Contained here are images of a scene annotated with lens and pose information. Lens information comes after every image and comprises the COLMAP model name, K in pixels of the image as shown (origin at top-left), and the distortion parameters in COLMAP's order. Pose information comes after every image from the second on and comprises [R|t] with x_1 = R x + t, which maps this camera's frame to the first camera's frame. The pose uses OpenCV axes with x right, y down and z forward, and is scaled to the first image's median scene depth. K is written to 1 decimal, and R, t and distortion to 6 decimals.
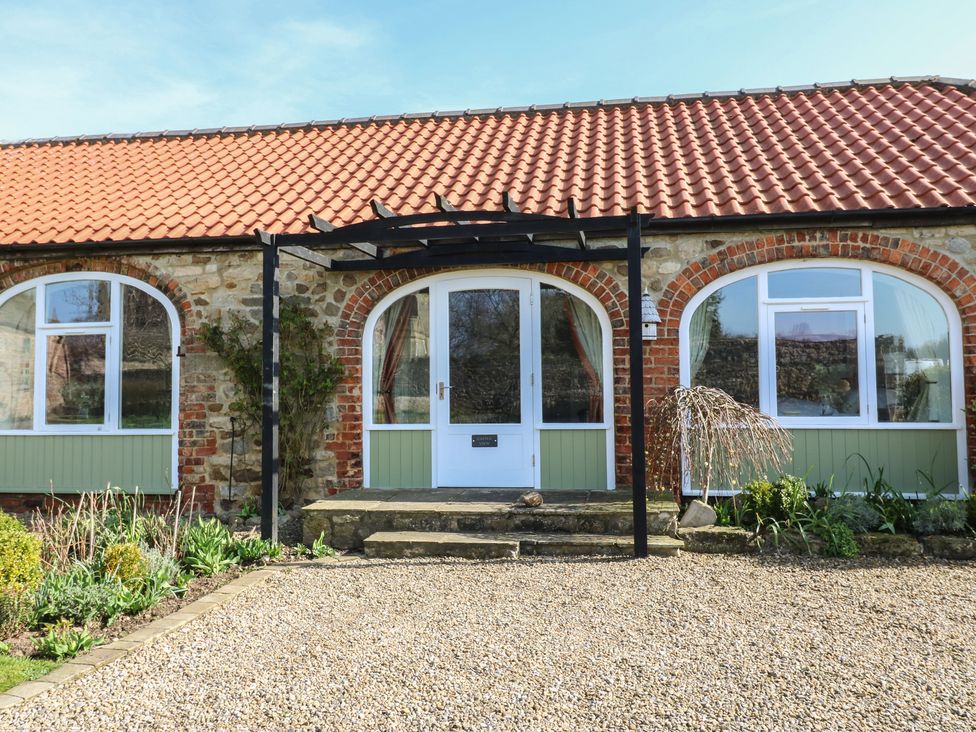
lens RADIAL K [[524.9, 0, 491.9], [0, 524.9, 354.1], [0, 0, 1]] dist [-0.000754, -0.012765]
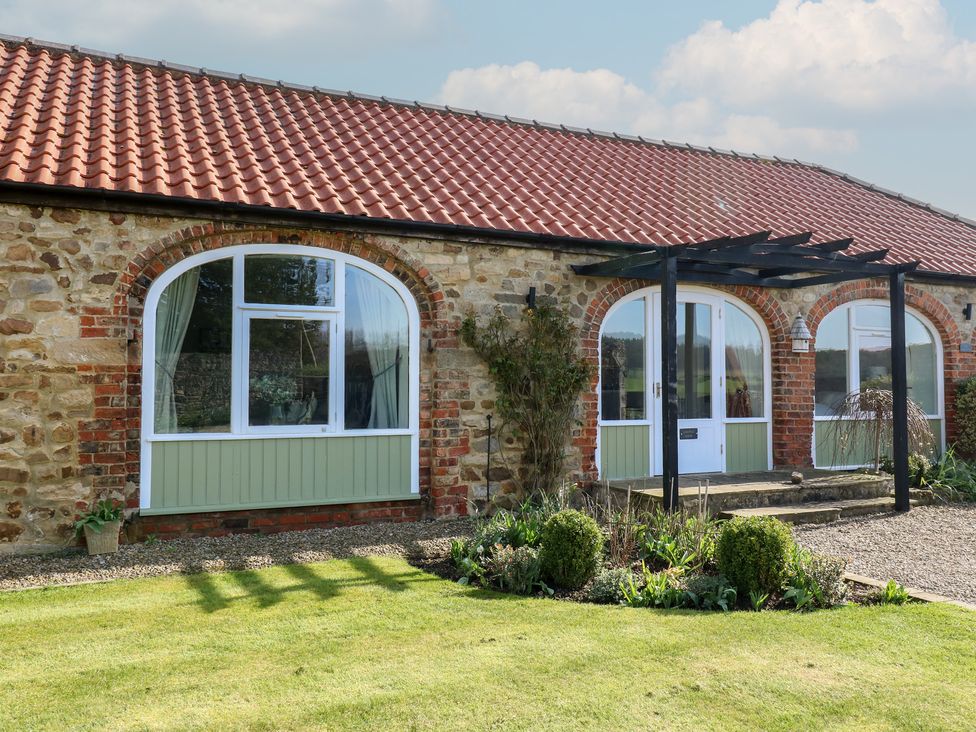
lens RADIAL K [[524.9, 0, 491.9], [0, 524.9, 354.1], [0, 0, 1]] dist [-0.000754, -0.012765]
pose [[0.922763, 0.037159, 0.383573, -0.858682], [-0.037835, 0.999267, -0.005785, 0.012536], [-0.383507, -0.009174, 0.923493, 0.096729]]
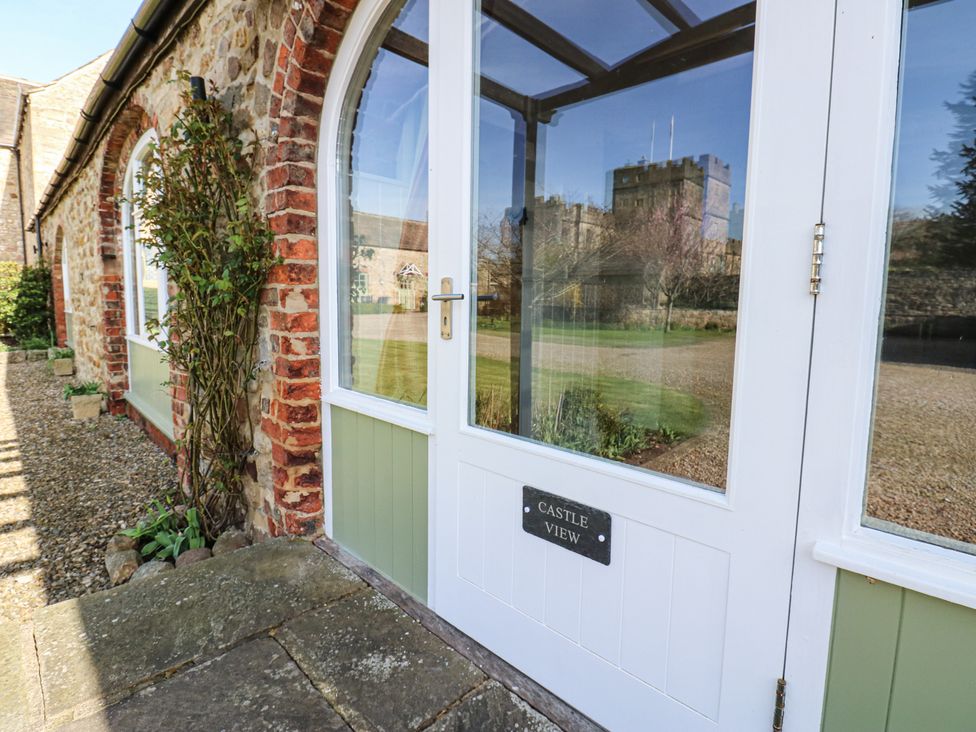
lens RADIAL K [[509.1, 0, 493.4], [0, 509.1, 353.9], [0, 0, 1]] dist [0.001602, -0.014665]
pose [[0.775701, 0.093328, -0.624161, 0.099087], [-0.003275, 0.989587, 0.143898, 0.054216], [0.631092, -0.109578, 0.767930, 0.801457]]
